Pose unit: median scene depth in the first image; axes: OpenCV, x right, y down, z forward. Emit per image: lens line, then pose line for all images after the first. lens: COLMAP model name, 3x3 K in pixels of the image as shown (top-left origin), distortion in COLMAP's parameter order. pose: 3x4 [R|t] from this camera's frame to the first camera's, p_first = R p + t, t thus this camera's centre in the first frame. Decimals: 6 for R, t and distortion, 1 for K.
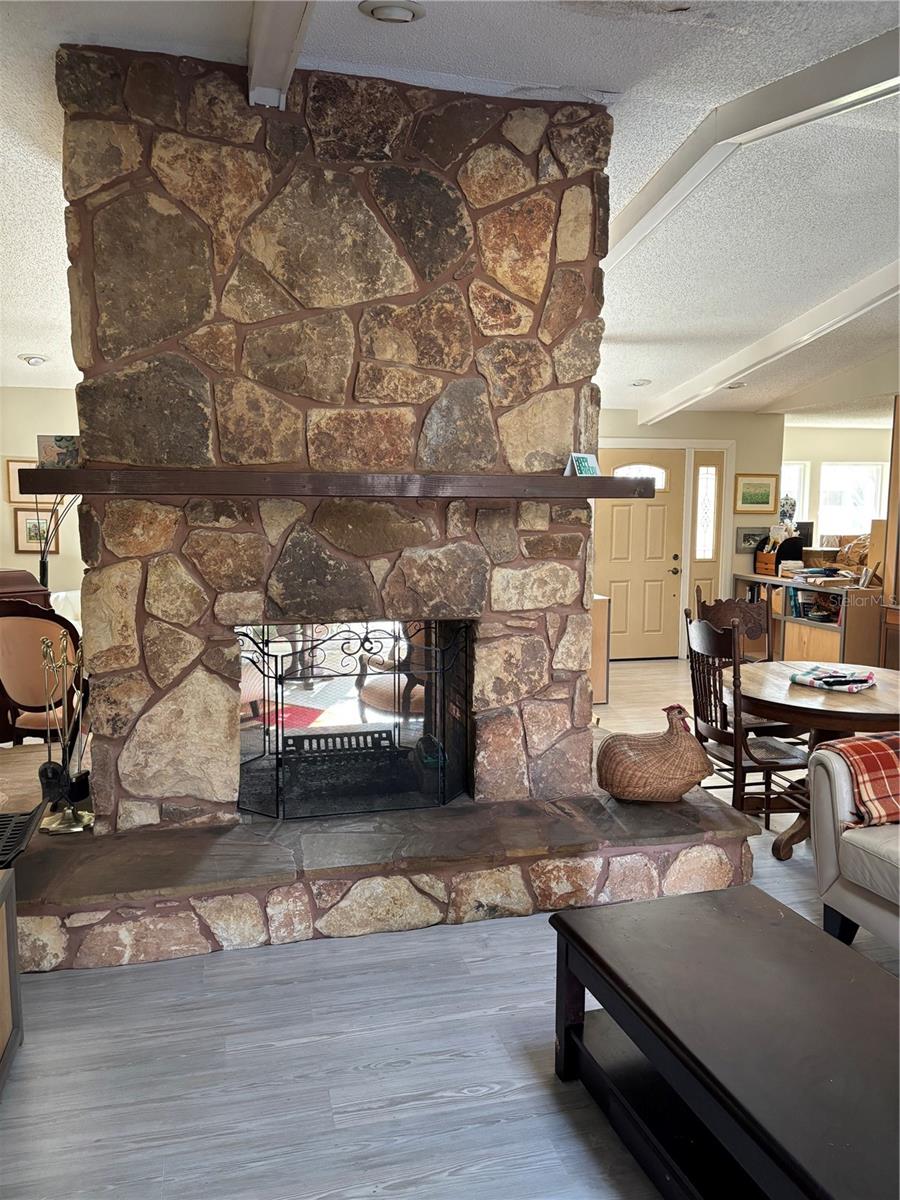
lens RADIAL K [[899.9, 0, 449.8], [0, 899.9, 602.2], [0, 0, 1]] dist [0.033225, -0.007892]
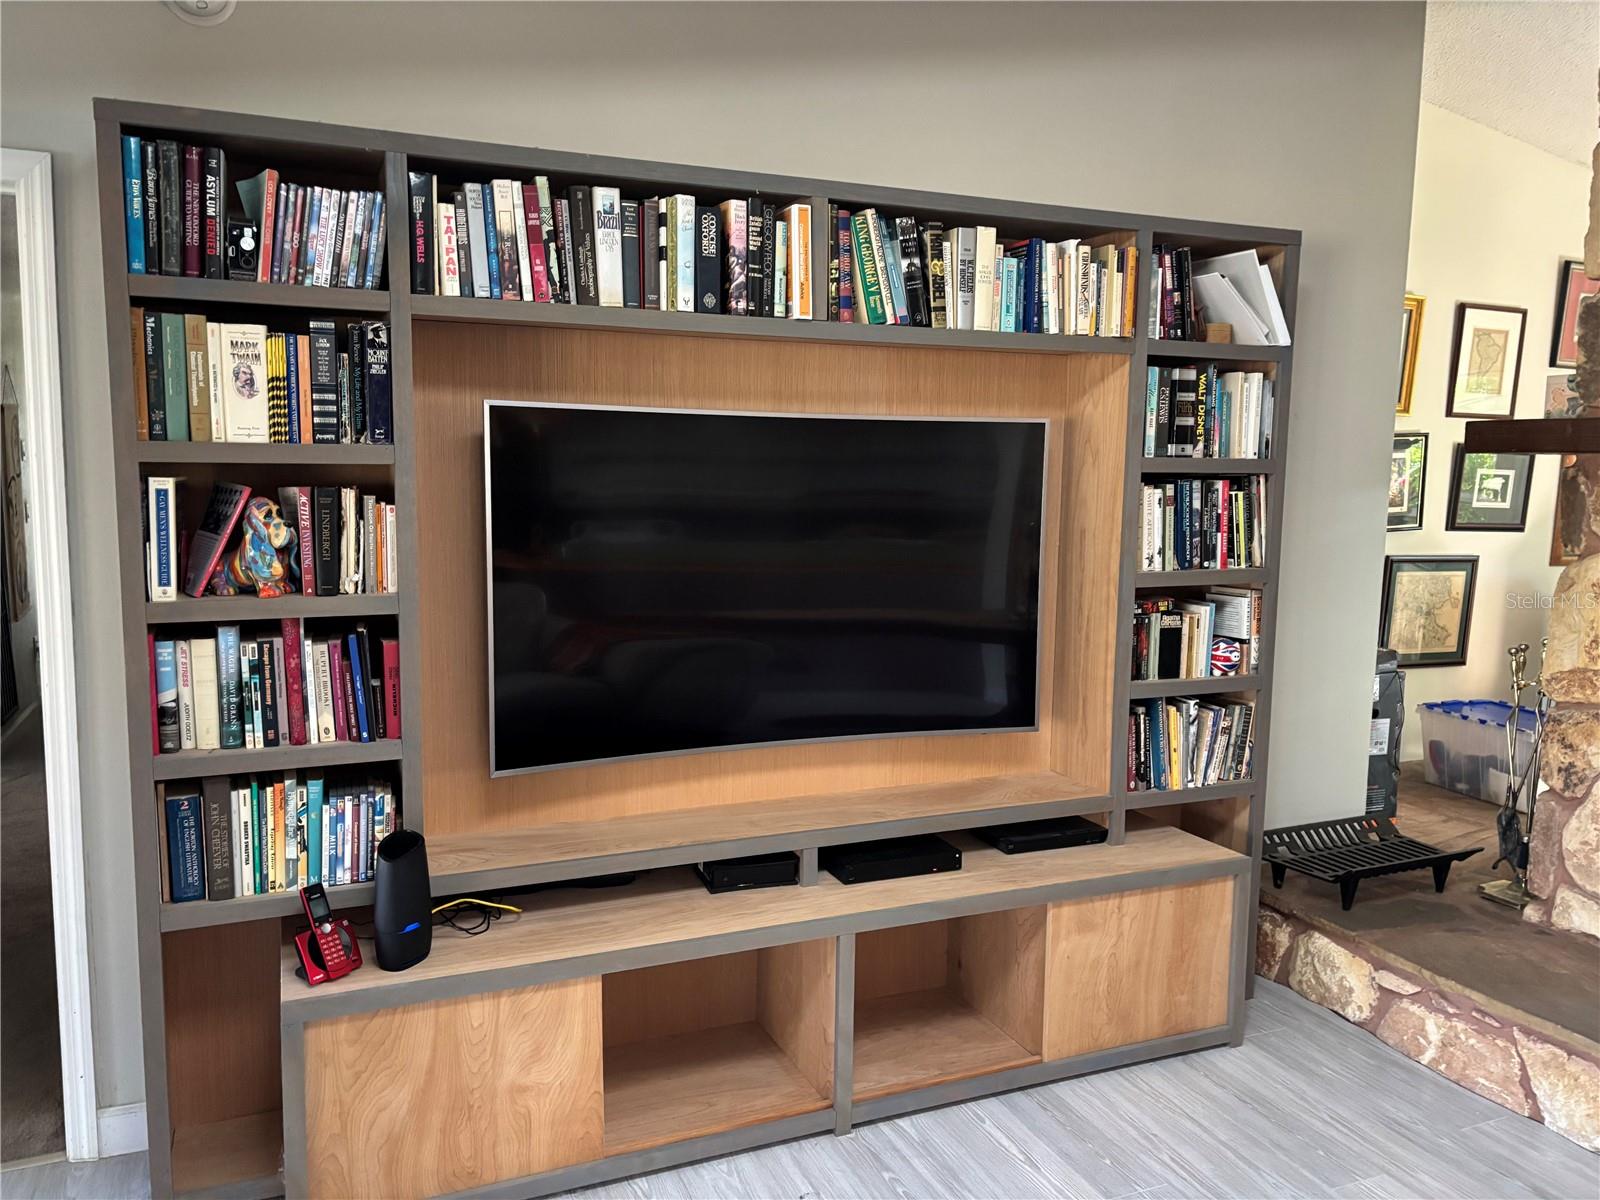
lens RADIAL K [[1199.9, 0, 797.5], [0, 1199.9, 602.2], [0, 0, 1]] dist [0.033225, -0.007892]
pose [[0.176640, 0.121187, -0.976787, 0.492367], [-0.129628, 0.986612, 0.098964, -0.018794], [0.975702, 0.109138, 0.189985, 0.240666]]
